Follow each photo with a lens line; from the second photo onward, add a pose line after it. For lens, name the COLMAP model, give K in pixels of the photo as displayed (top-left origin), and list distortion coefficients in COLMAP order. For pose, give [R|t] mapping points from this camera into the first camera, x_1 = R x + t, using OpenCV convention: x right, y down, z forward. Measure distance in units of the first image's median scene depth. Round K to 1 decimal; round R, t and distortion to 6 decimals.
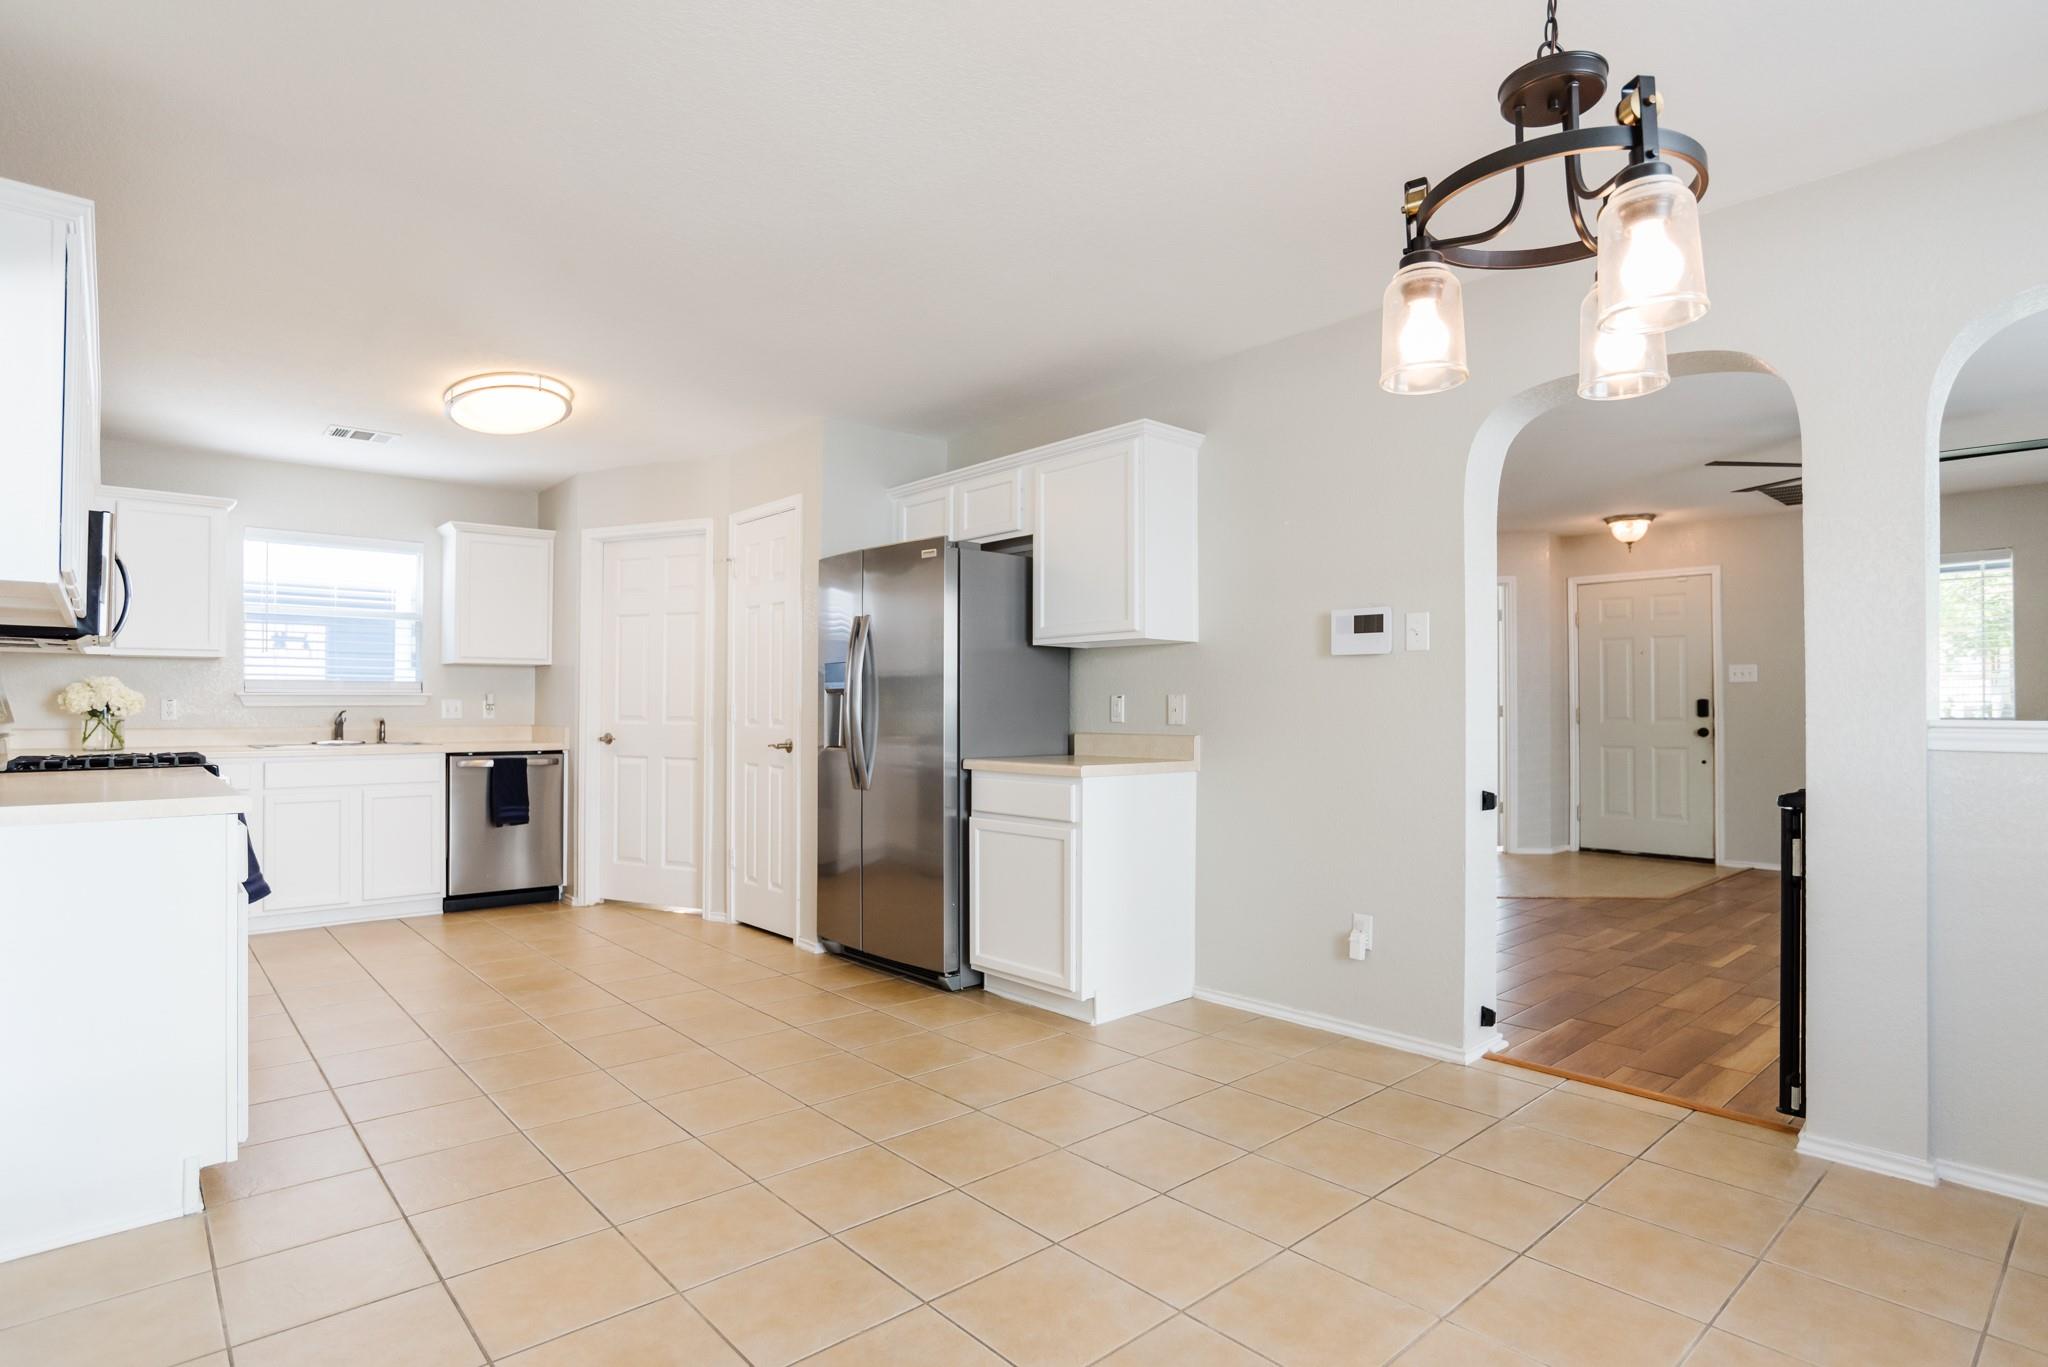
lens RADIAL K [[1079.5, 0, 1017.0], [0, 1079.5, 687.5], [0, 0, 1]] dist [-0.016049, 0.009946]
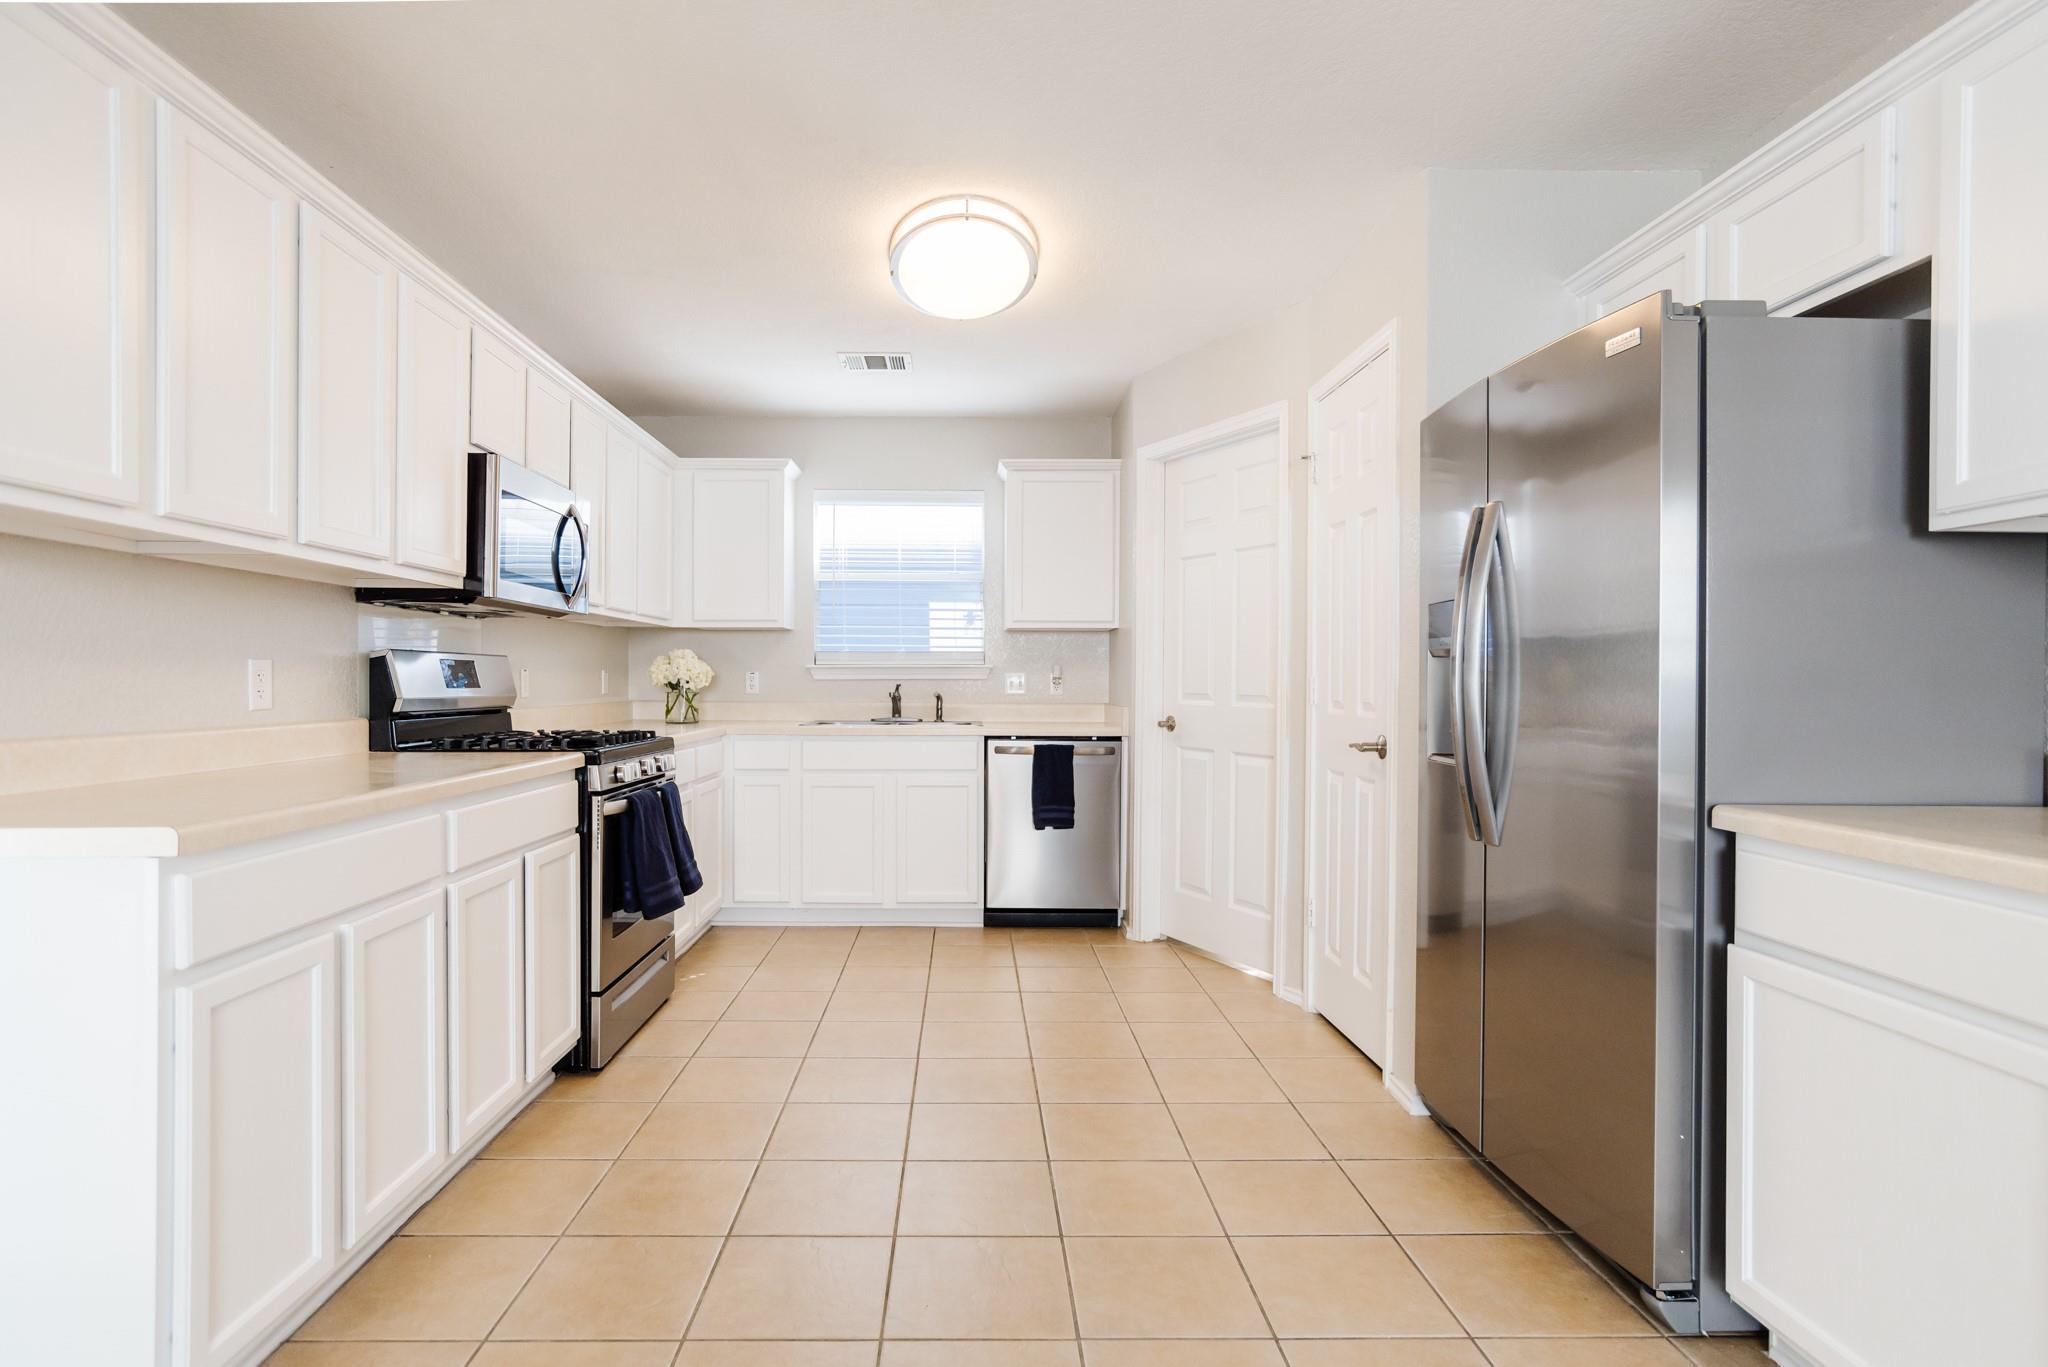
lens RADIAL K [[1079.5, 0, 961.2], [0, 1079.5, 685.0], [0, 0, 1]] dist [-0.016049, 0.009946]
pose [[0.756767, 0.006096, -0.653657, 0.002540], [0.007520, 0.999809, 0.018030, 0.006321], [0.653642, -0.018560, 0.756576, 0.364498]]
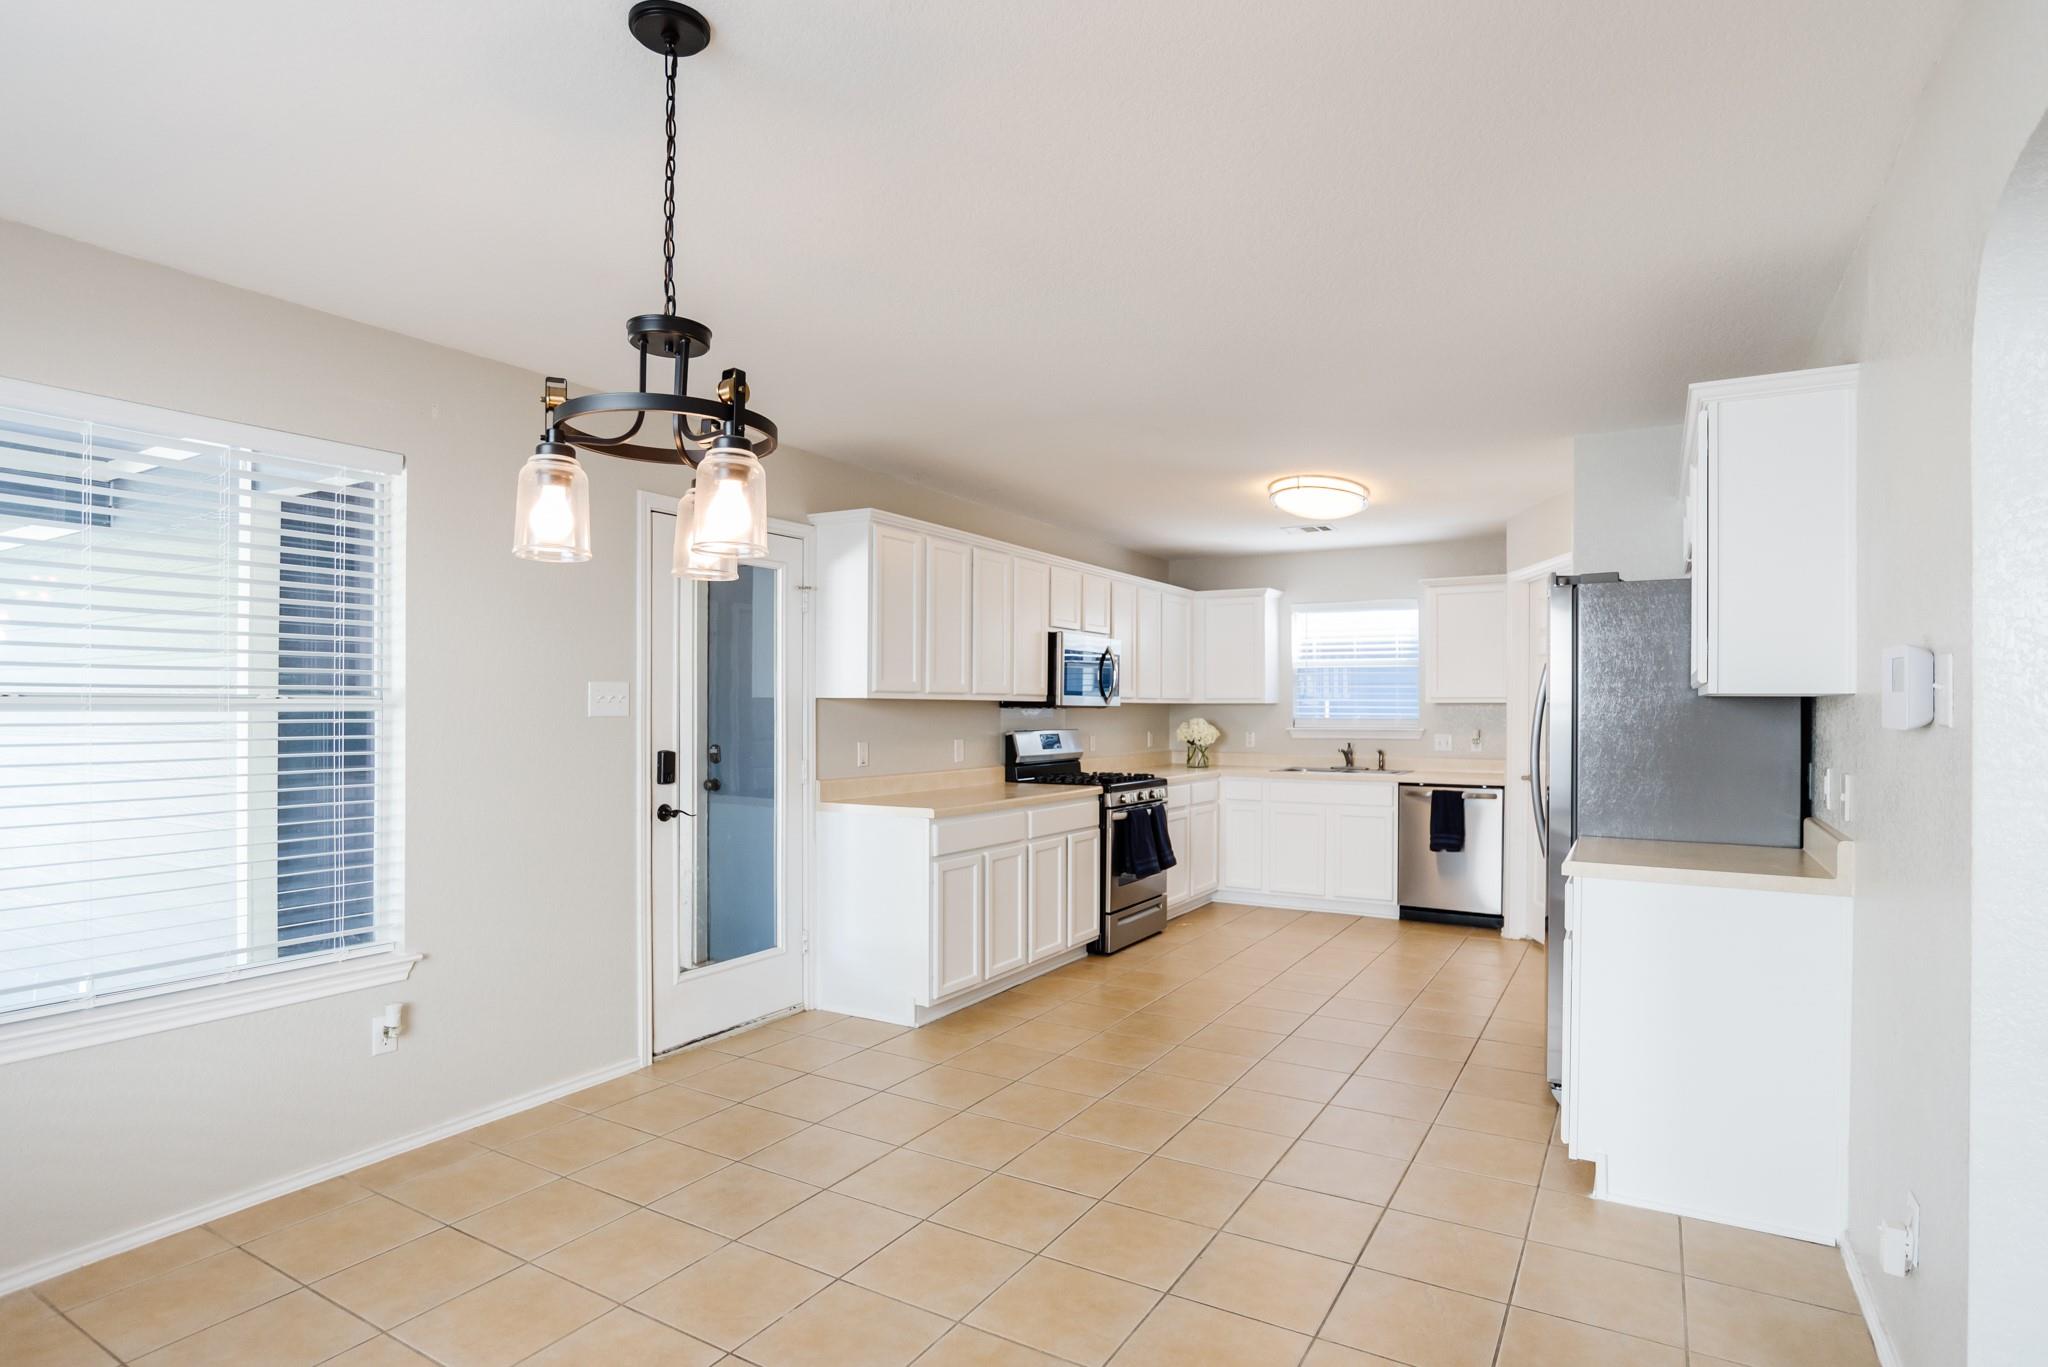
lens RADIAL K [[1079.5, 0, 1022.7], [0, 1079.5, 717.9], [0, 0, 1]] dist [-0.016049, 0.009946]
pose [[0.326650, 0.009571, -0.945097, 0.445693], [0.013769, 0.999794, 0.014884, -0.032533], [0.945045, -0.017875, 0.326451, 0.243838]]
